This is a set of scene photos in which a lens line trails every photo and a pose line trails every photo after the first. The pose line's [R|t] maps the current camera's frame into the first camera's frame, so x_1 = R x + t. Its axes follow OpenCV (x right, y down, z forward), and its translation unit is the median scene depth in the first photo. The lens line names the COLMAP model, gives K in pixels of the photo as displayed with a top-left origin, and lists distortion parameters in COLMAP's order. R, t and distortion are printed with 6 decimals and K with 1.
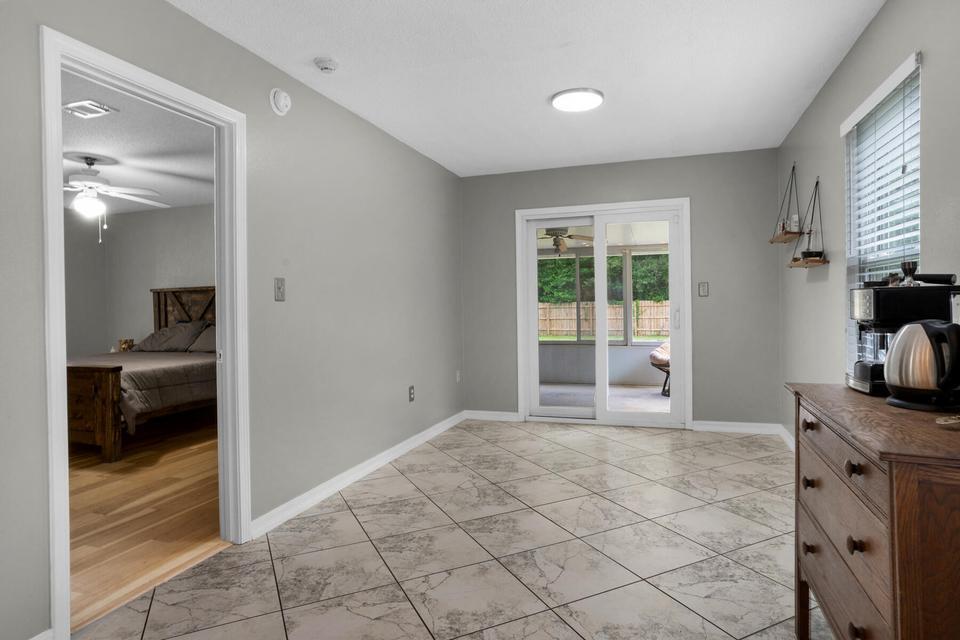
lens RADIAL K [[536.5, 0, 480.0], [0, 536.5, 320.0], [0, 0, 1]] dist [0.016196, 0.001056]
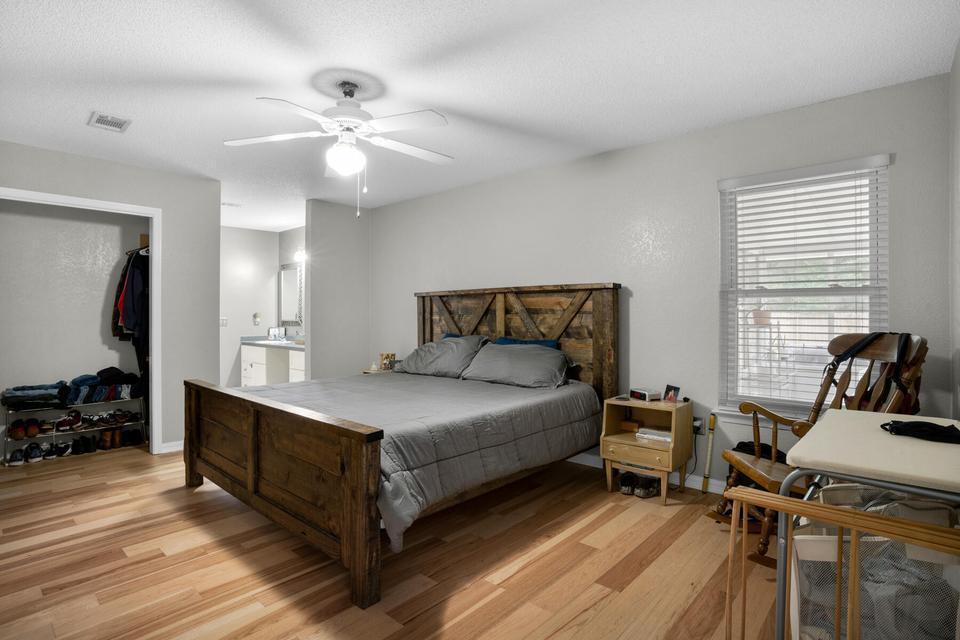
lens RADIAL K [[499.3, 0, 493.7], [0, 499.3, 322.4], [0, 0, 1]] dist [-0.002461, 0.000199]
pose [[0.932997, 0.014382, -0.359598, -0.260737], [-0.018047, 0.999814, -0.006836, -0.012099], [0.359432, 0.012867, 0.933082, 0.391567]]
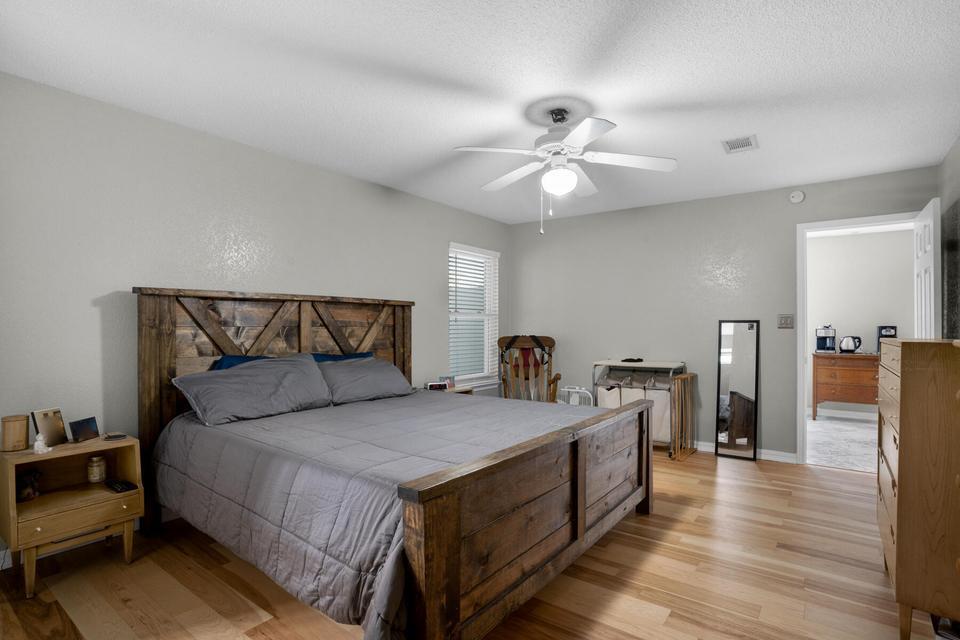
lens RADIAL K [[464.0, 0, 479.6], [0, 464.0, 331.7], [0, 0, 1]] dist [-0.002257, -0.000205]
pose [[0.291487, 0.002746, 0.956571, -0.968497], [0.023629, 0.999670, -0.010070, -0.012146], [-0.956283, 0.025539, 0.291326, 0.692917]]
